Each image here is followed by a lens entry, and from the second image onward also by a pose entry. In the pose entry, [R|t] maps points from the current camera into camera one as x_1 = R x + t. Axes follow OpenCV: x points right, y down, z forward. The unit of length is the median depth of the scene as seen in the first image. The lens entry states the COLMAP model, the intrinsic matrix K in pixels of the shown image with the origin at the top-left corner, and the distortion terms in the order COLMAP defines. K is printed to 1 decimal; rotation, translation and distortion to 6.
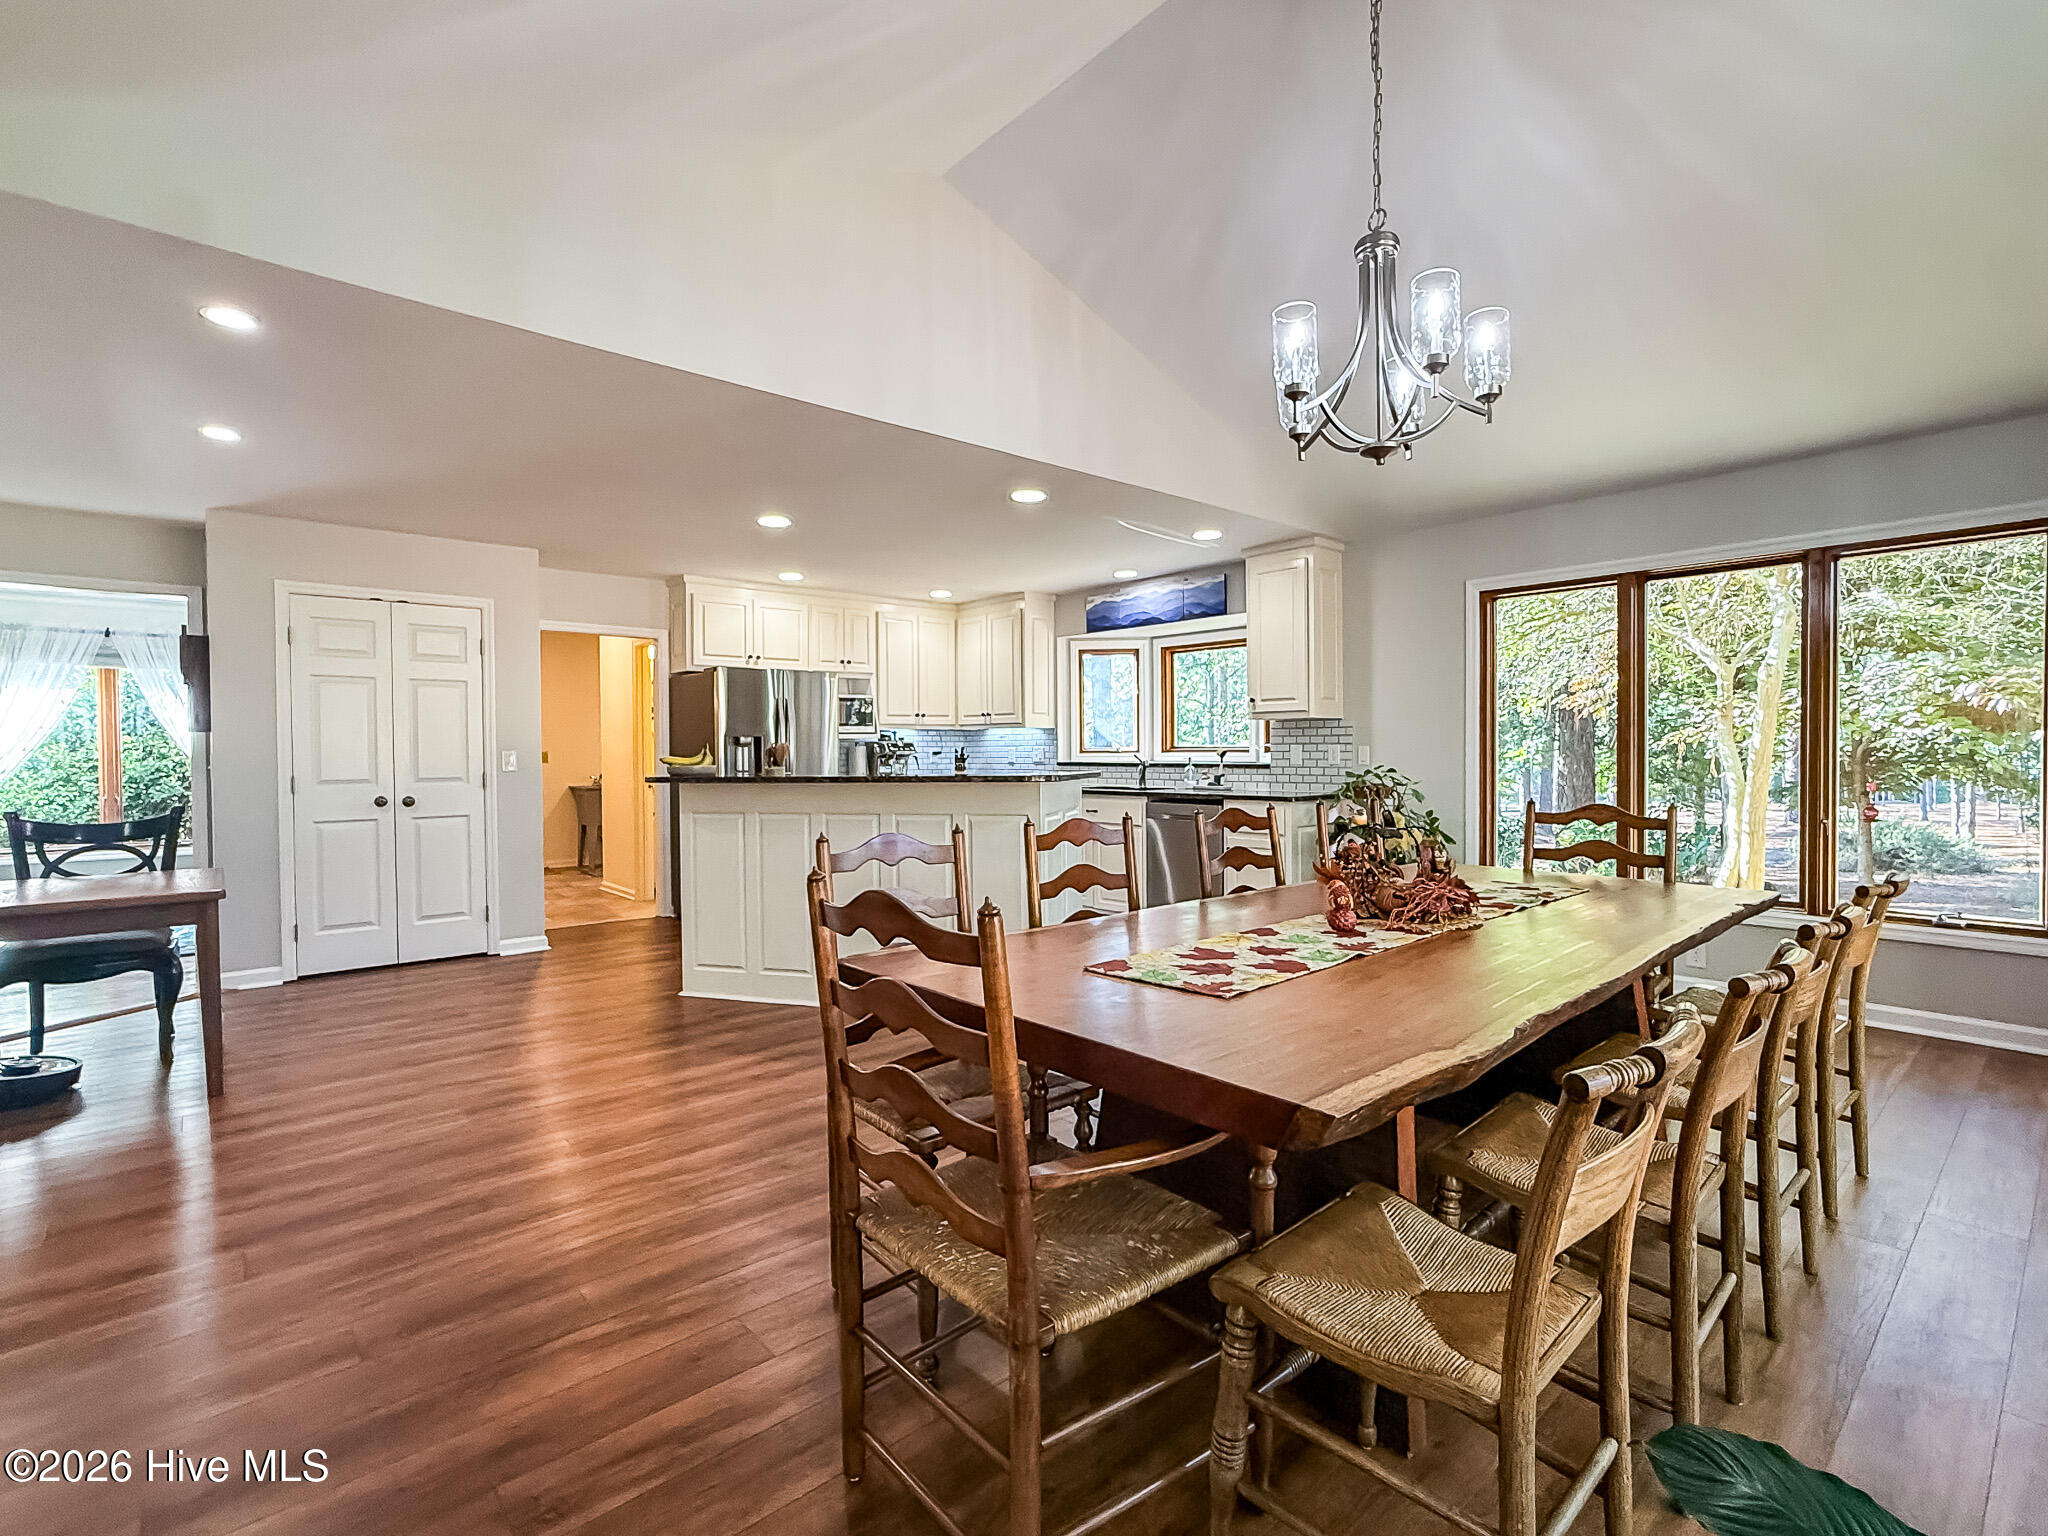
lens RADIAL K [[954.3, 0, 1006.3], [0, 954.3, 769.0], [0, 0, 1]] dist [-0.012016, 0.000529]
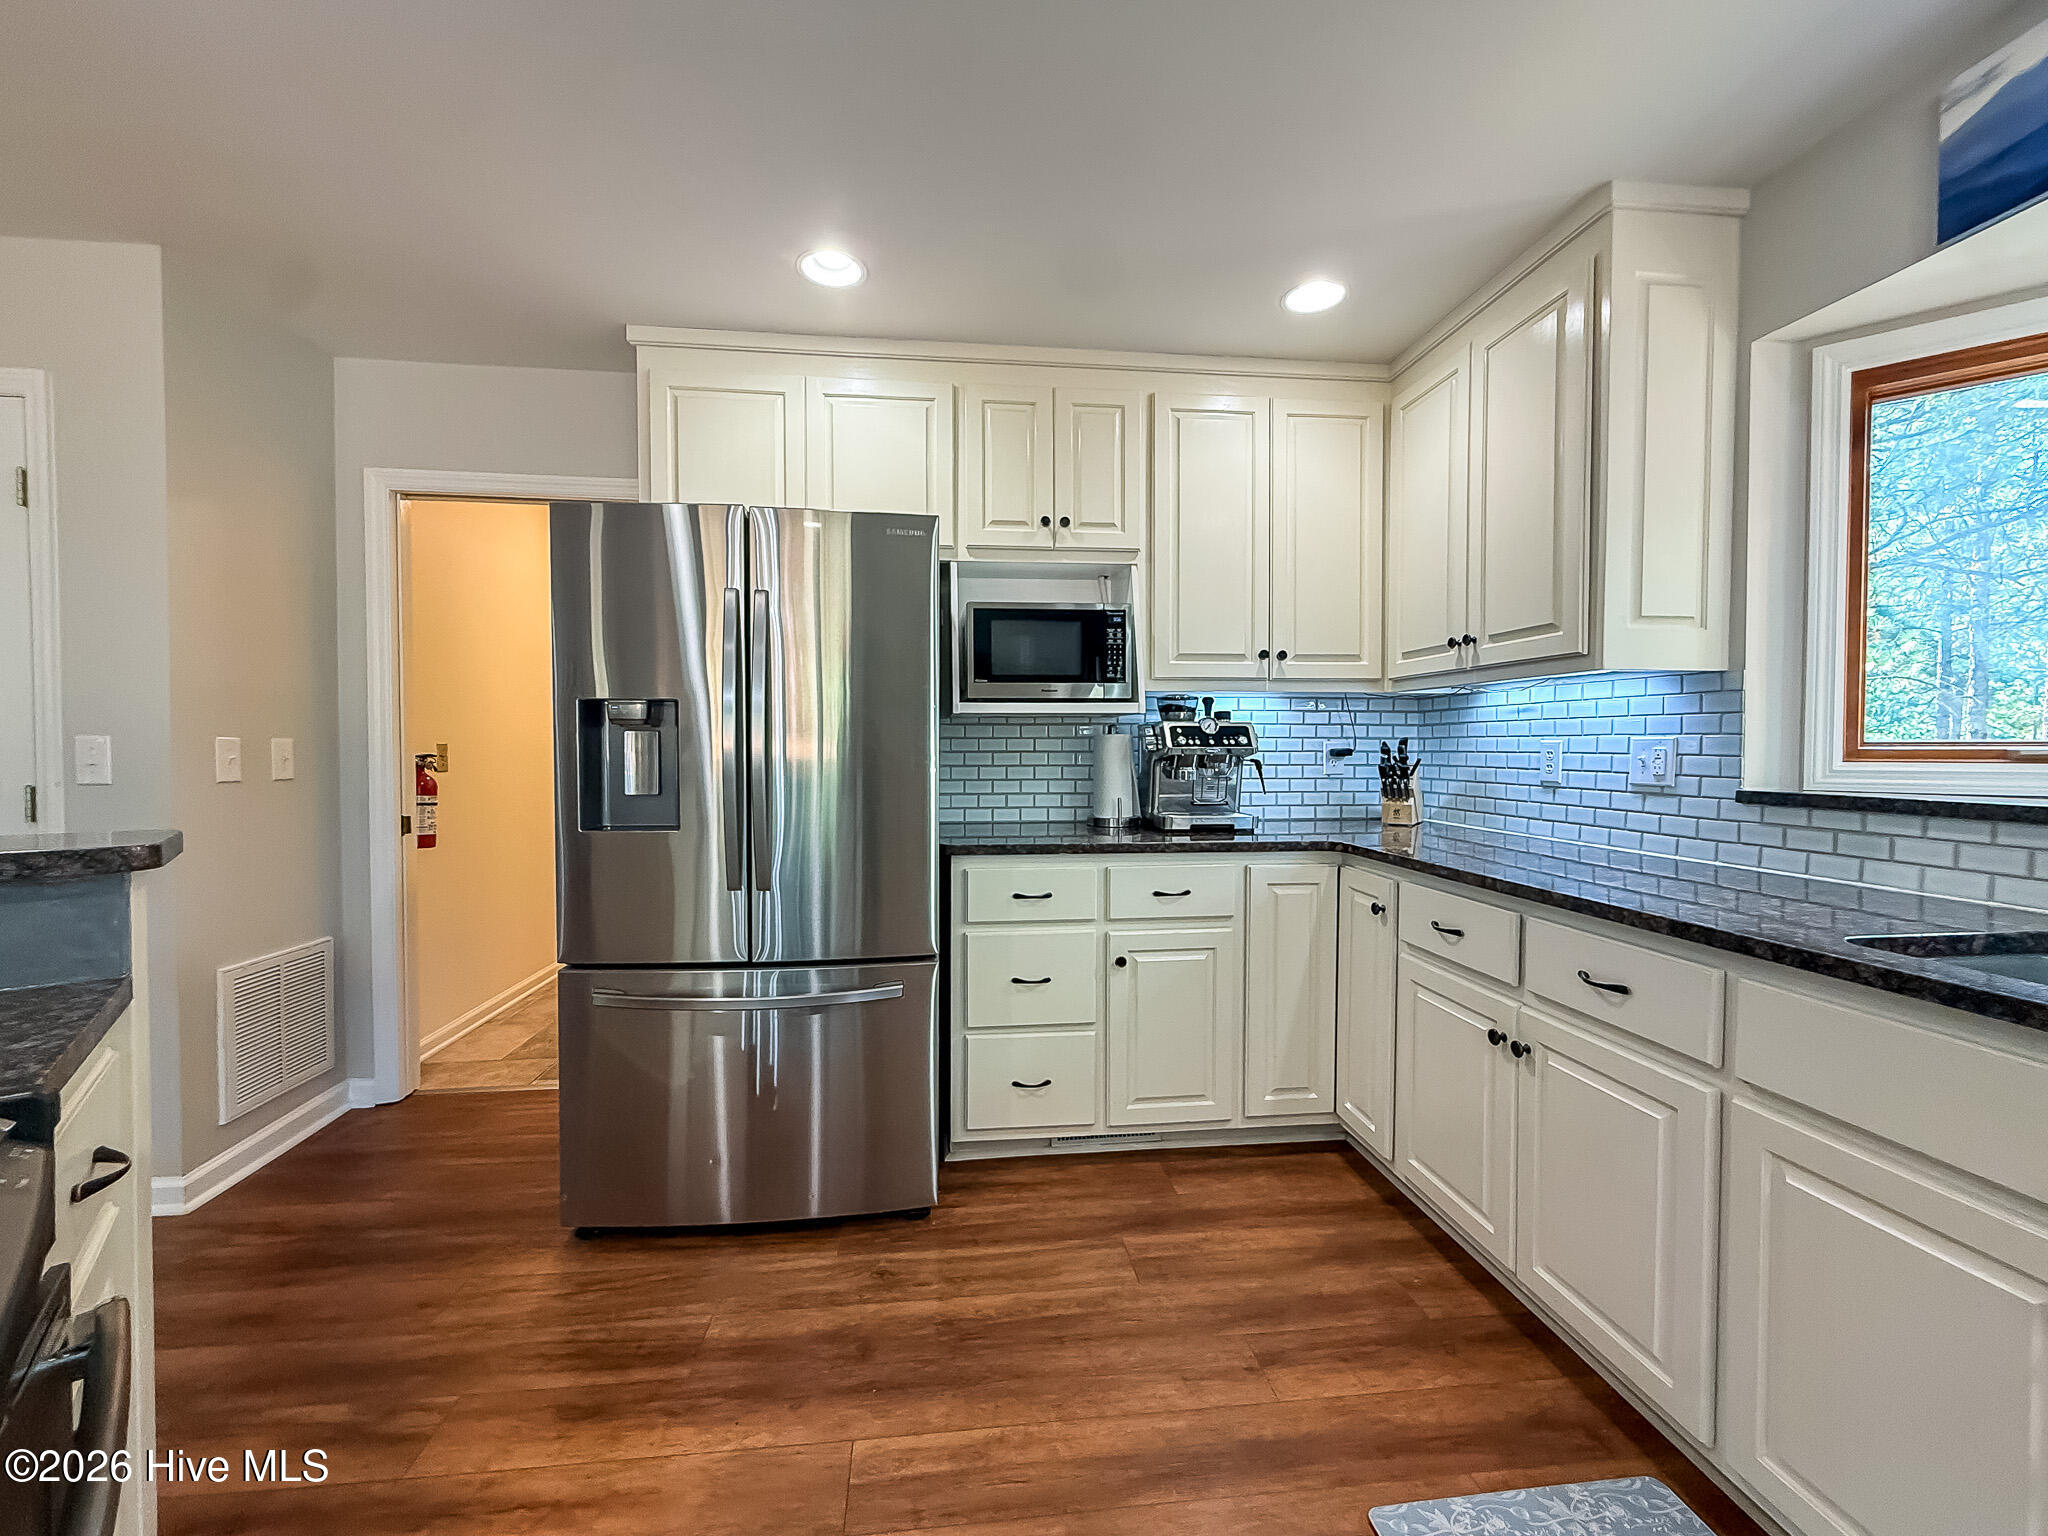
lens RADIAL K [[814.9, 0, 1025.0], [0, 814.9, 772.9], [0, 0, 1]] dist [-0.008932, 0.001711]
pose [[0.827427, 0.024997, -0.561017, 0.013897], [-0.019455, 0.999685, 0.015849, -0.012533], [0.561237, -0.002199, 0.827653, 0.701428]]
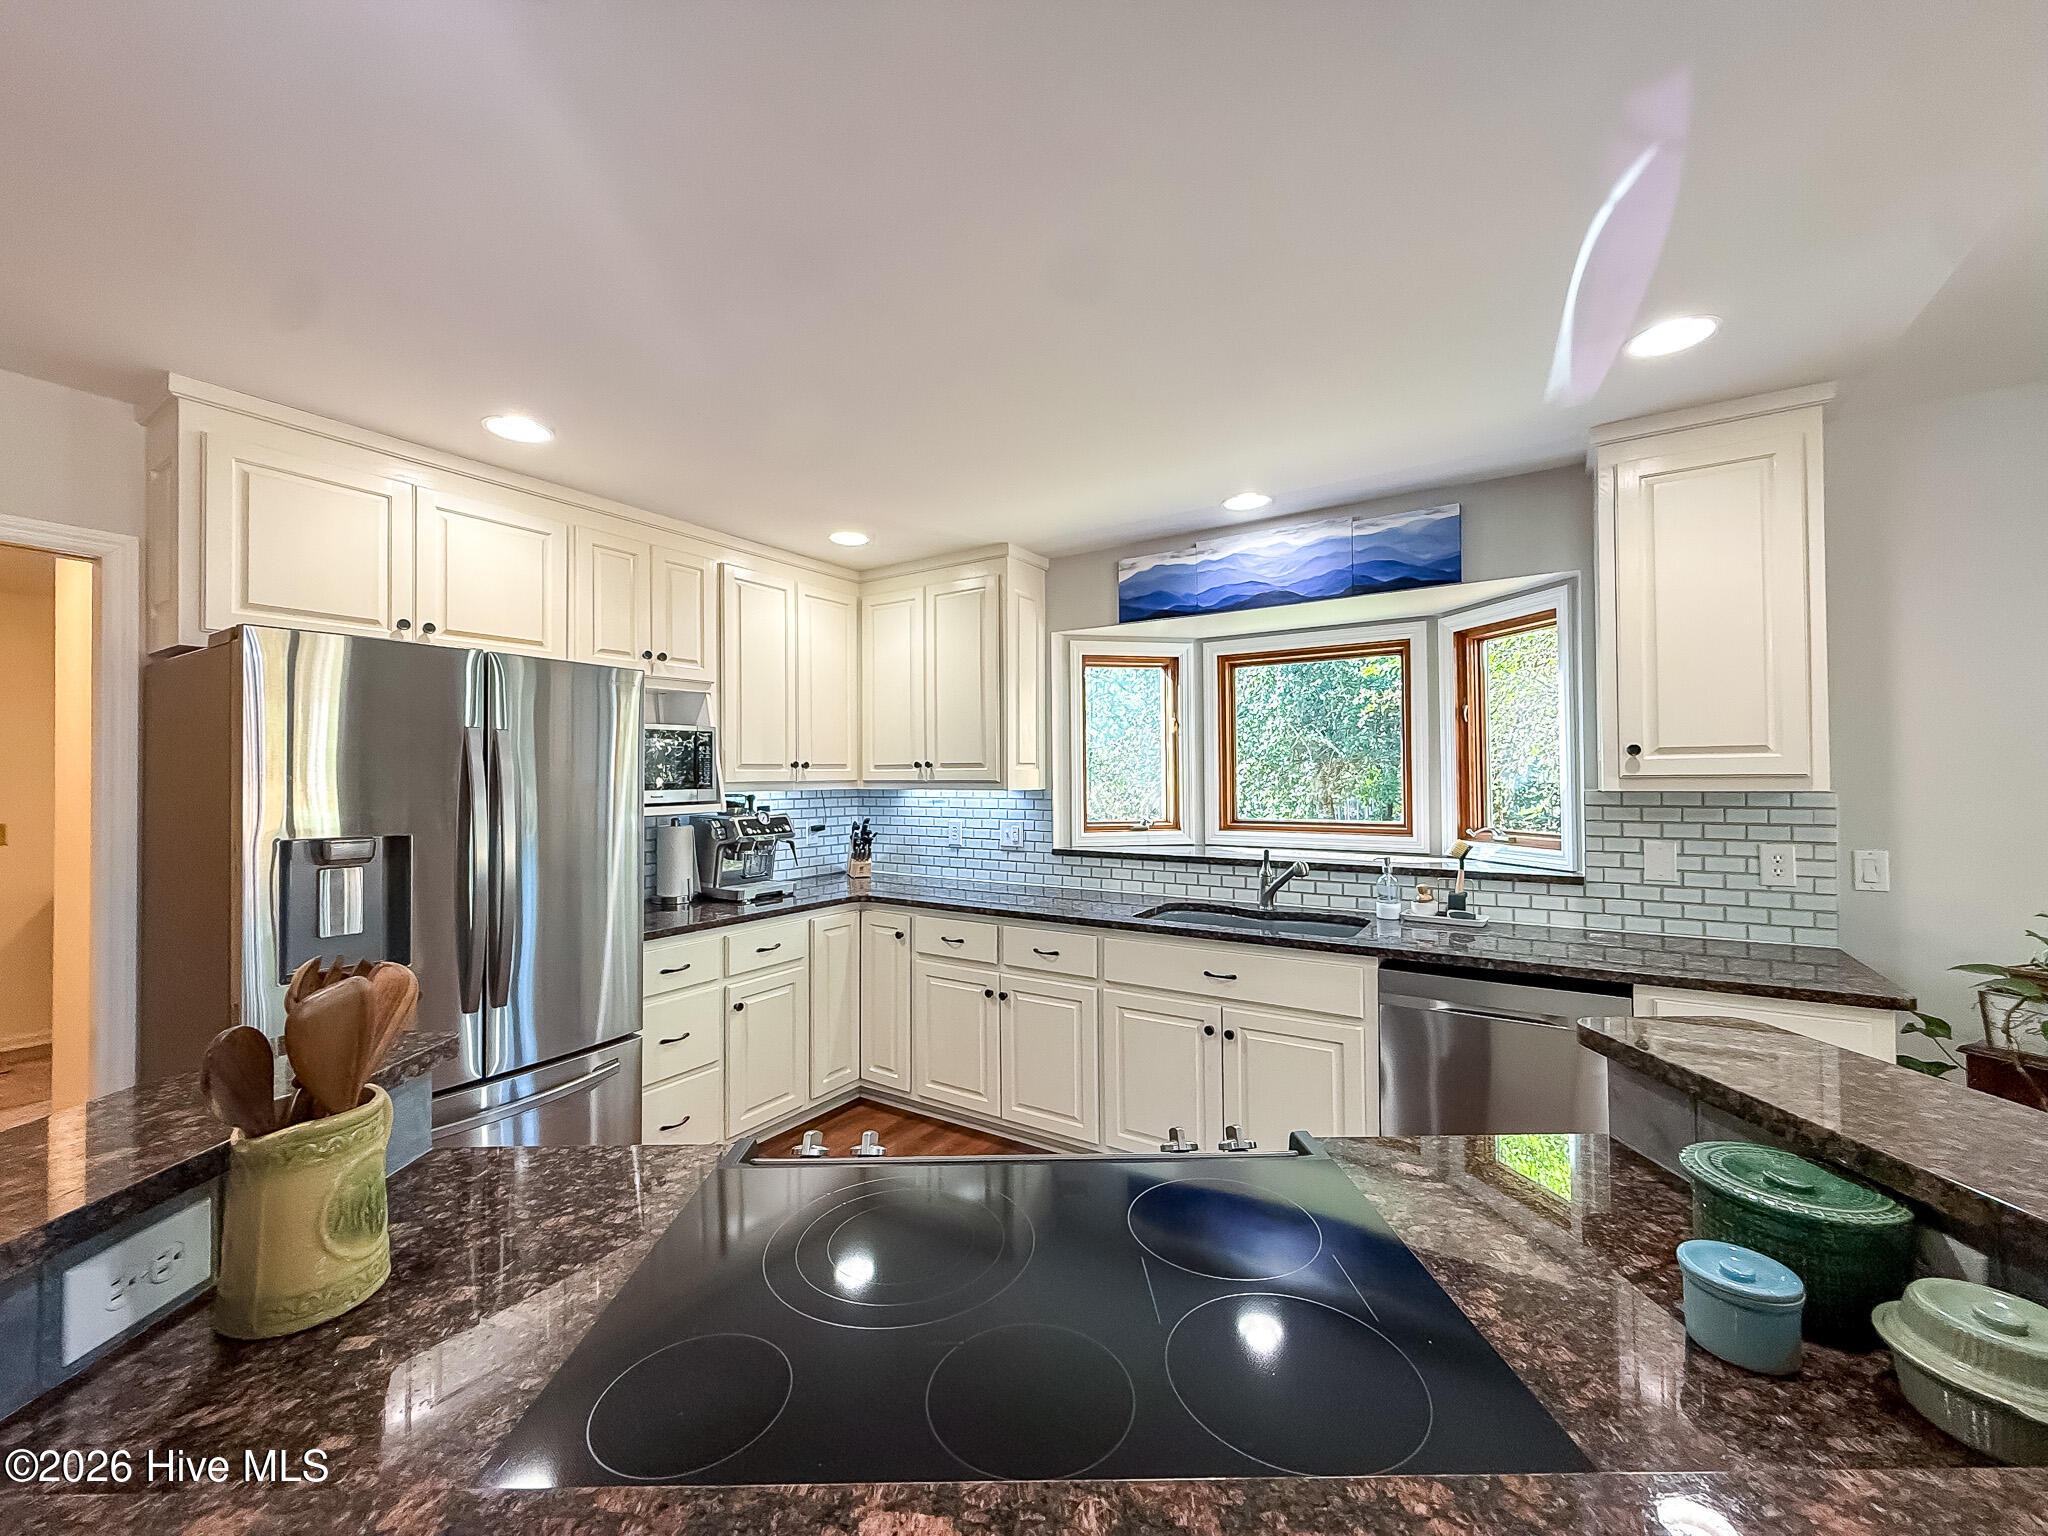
lens RADIAL K [[814.9, 0, 1012.6], [0, 814.9, 771.4], [0, 0, 1]] dist [-0.008932, 0.001711]
pose [[0.959350, 0.002316, 0.282210, -0.109383], [0.006003, 0.999573, -0.028608, -0.040724], [-0.282156, 0.029139, 0.958926, 0.550327]]
